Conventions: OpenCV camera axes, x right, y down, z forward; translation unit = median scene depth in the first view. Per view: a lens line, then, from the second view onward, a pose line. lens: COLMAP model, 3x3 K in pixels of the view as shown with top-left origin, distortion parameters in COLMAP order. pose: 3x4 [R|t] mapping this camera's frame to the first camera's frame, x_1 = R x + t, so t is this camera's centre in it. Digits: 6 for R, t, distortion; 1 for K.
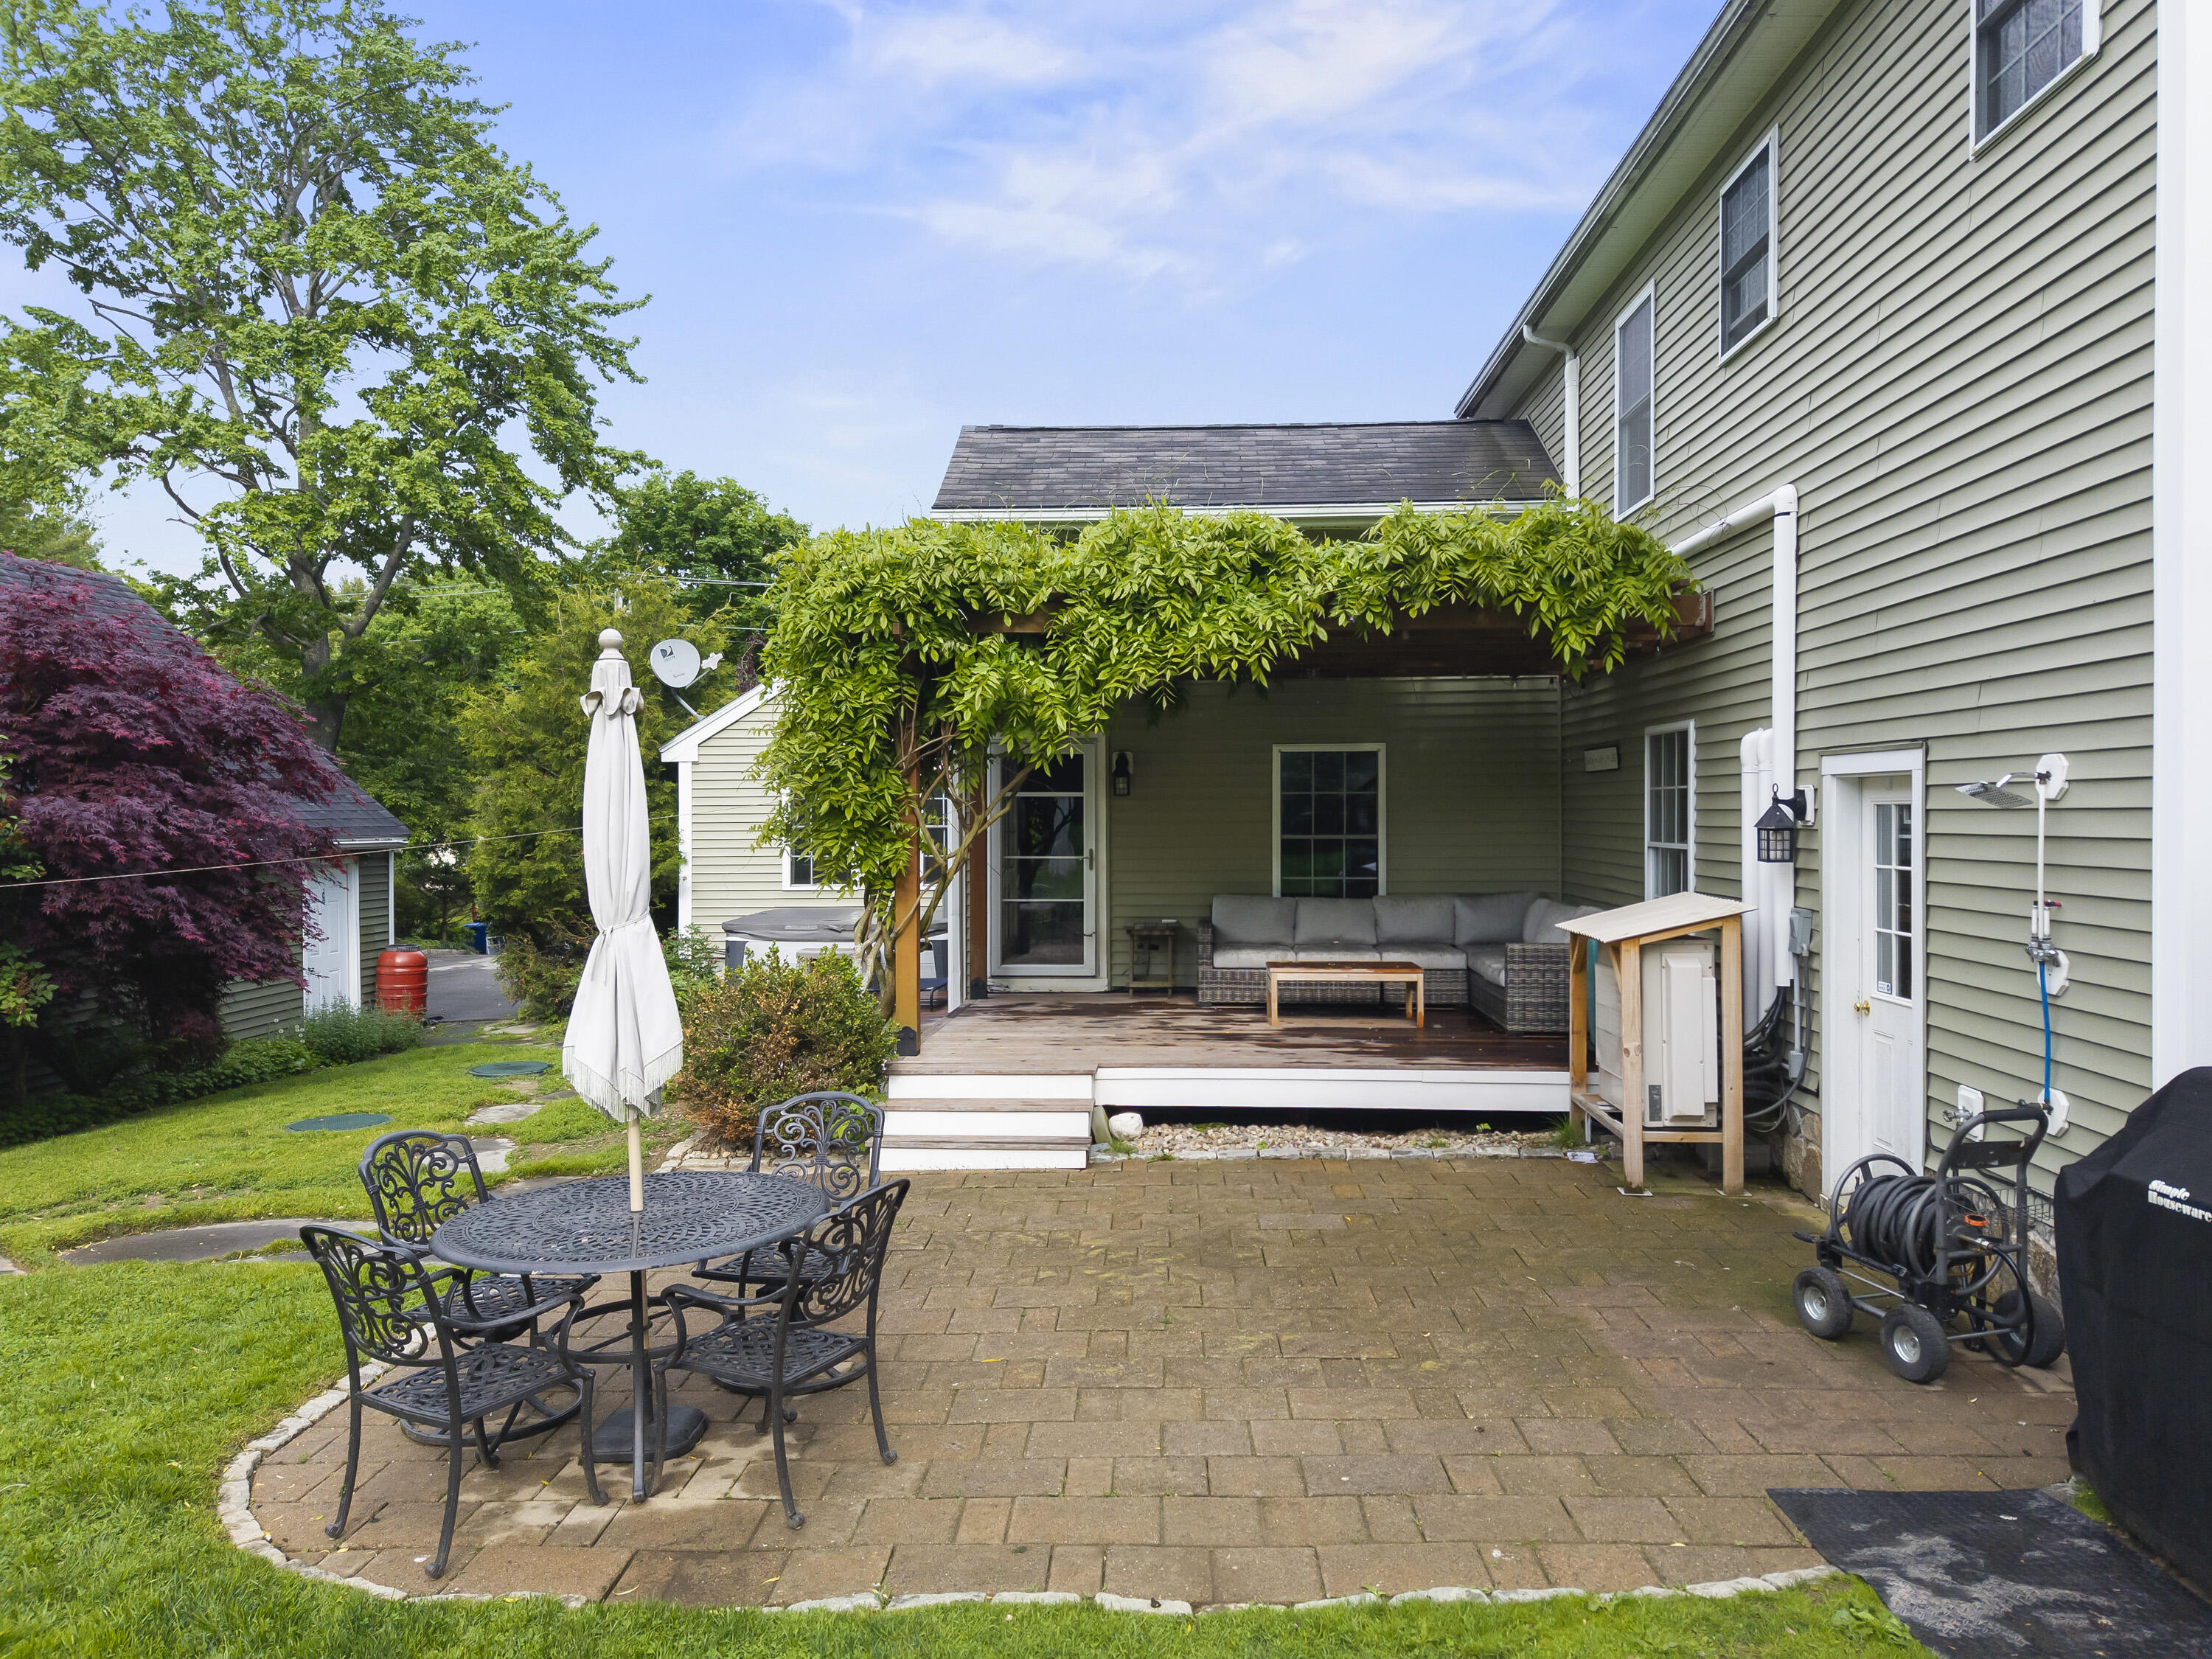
lens RADIAL K [[1499.9, 0, 1104.6], [0, 1499.9, 822.3], [0, 0, 1]] dist [0.018743, -0.015666]
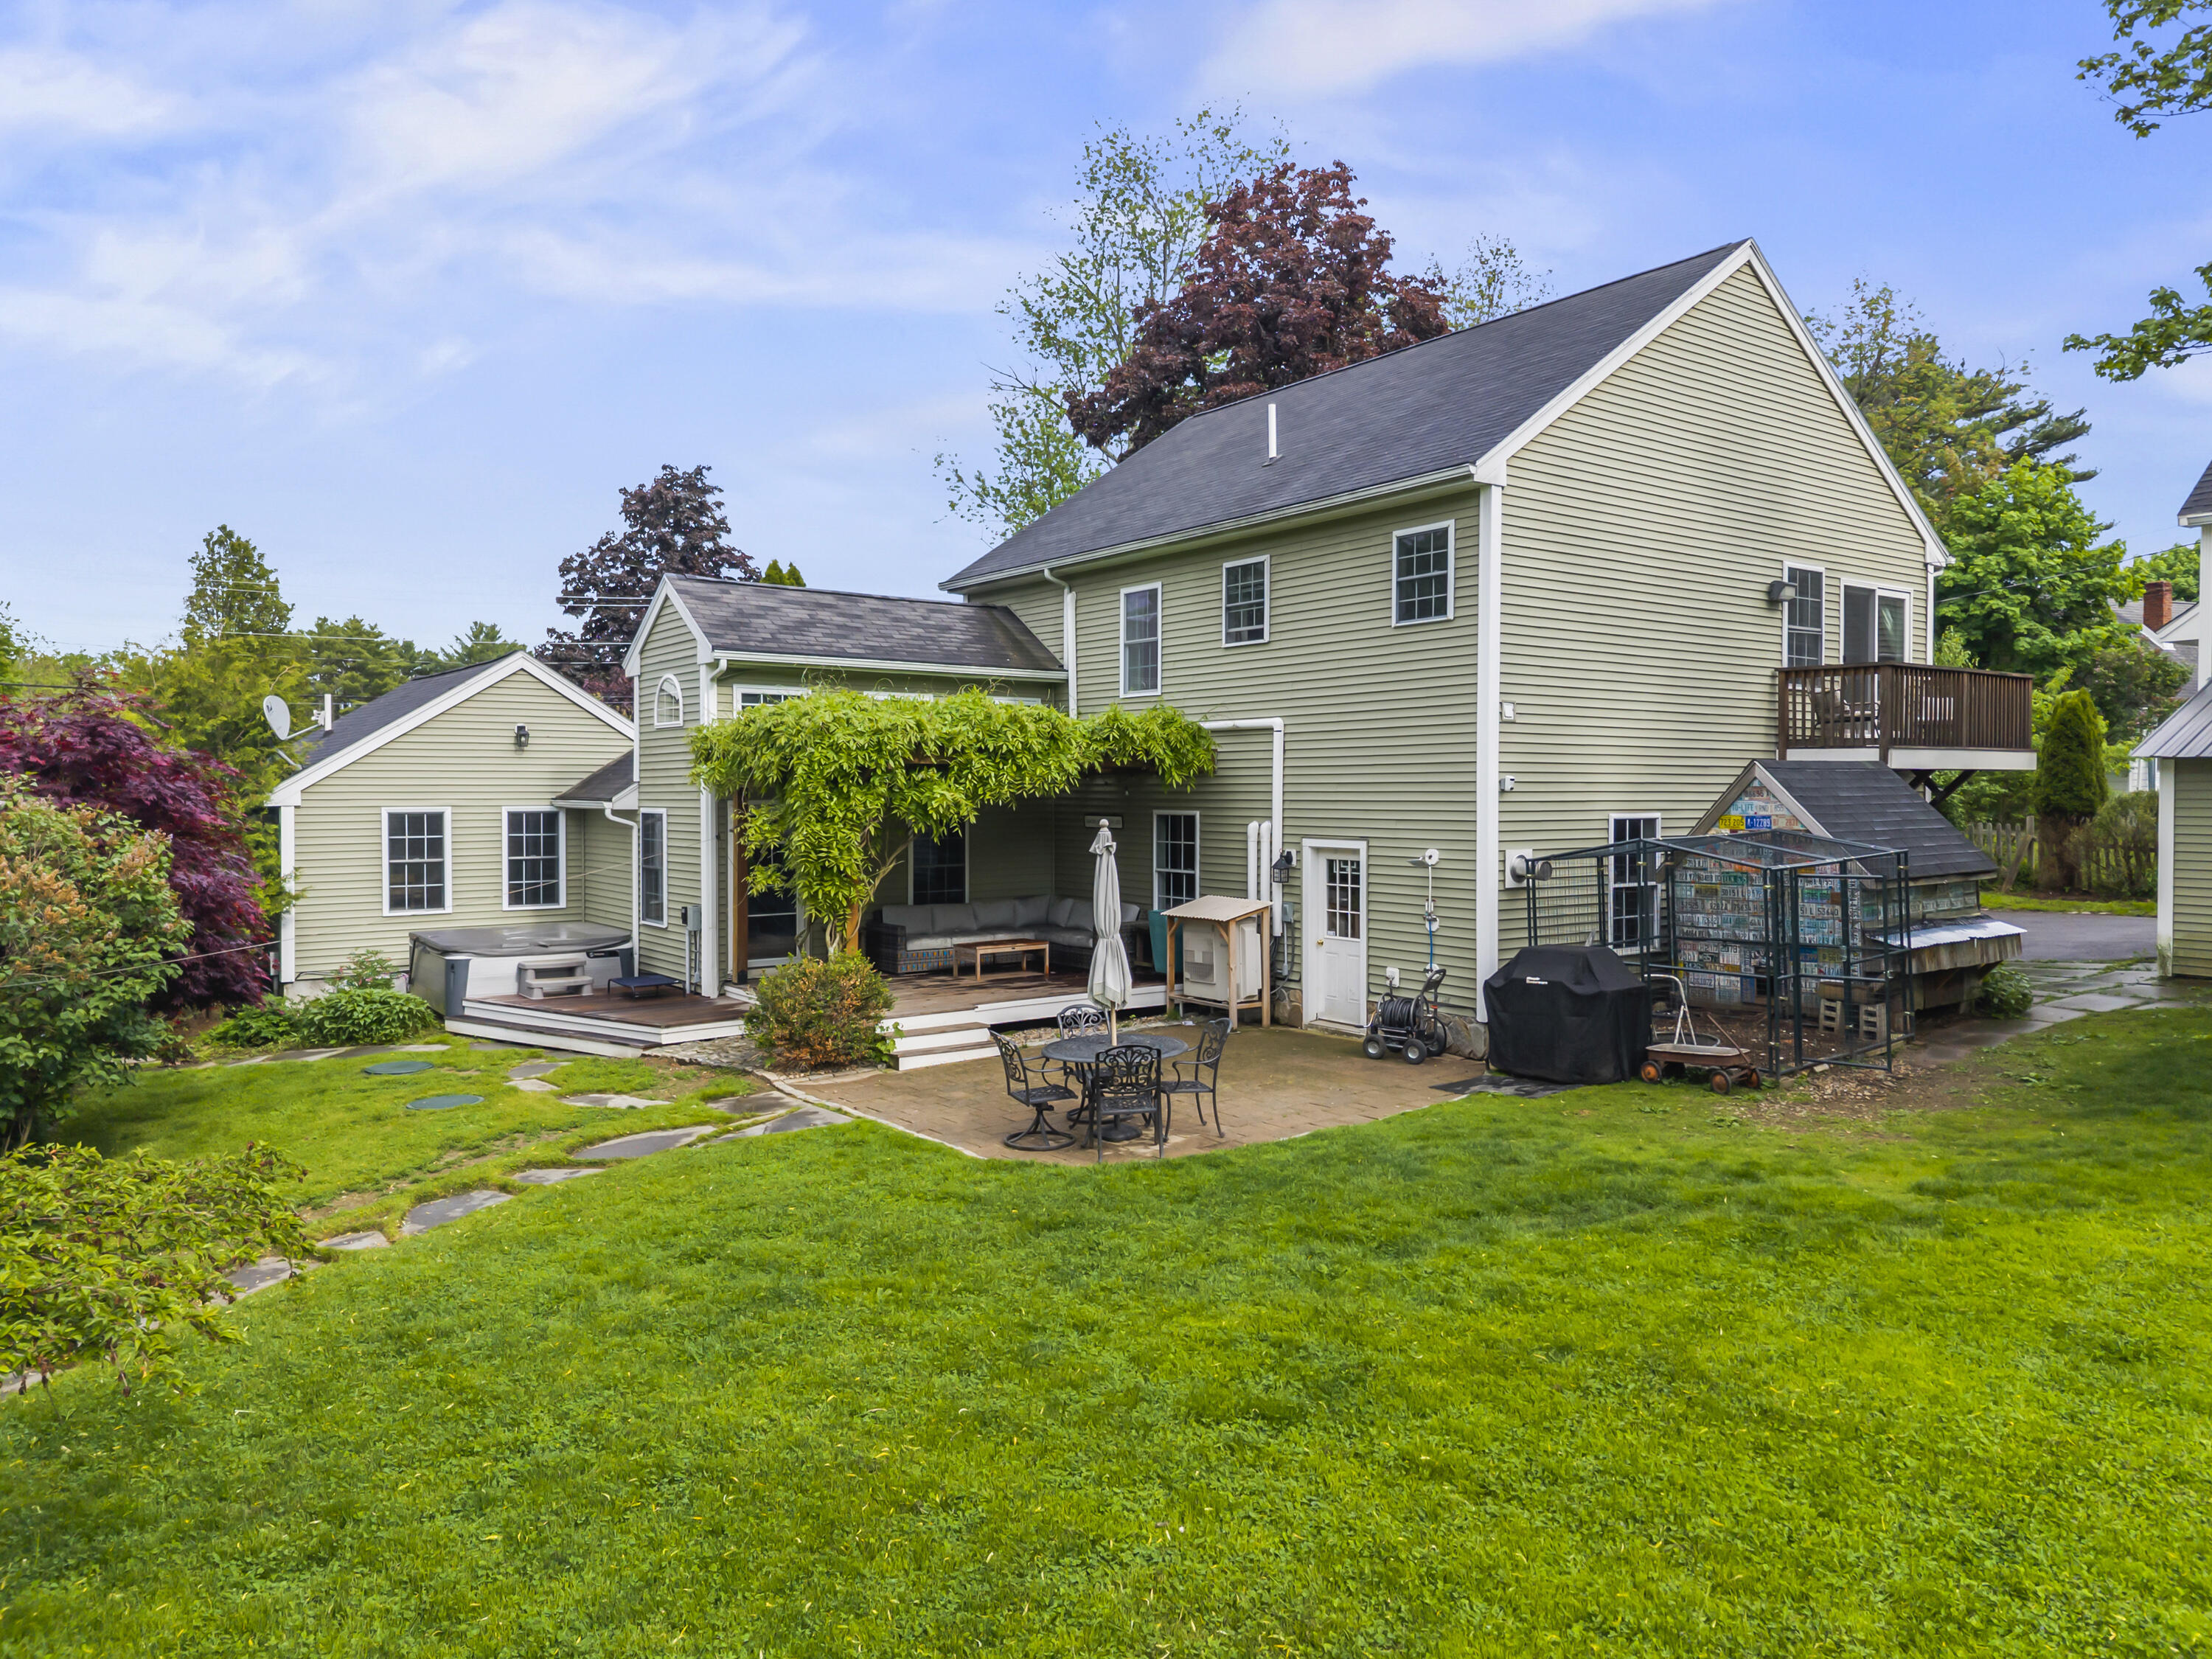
lens RADIAL K [[1499.9, 0, 1104.6], [0, 1499.9, 822.3], [0, 0, 1]] dist [0.018743, -0.015666]
pose [[0.766404, -0.013838, 0.642210, -1.207696], [0.002395, 0.999823, 0.018686, -0.107119], [-0.642354, -0.012783, 0.766301, -0.574123]]
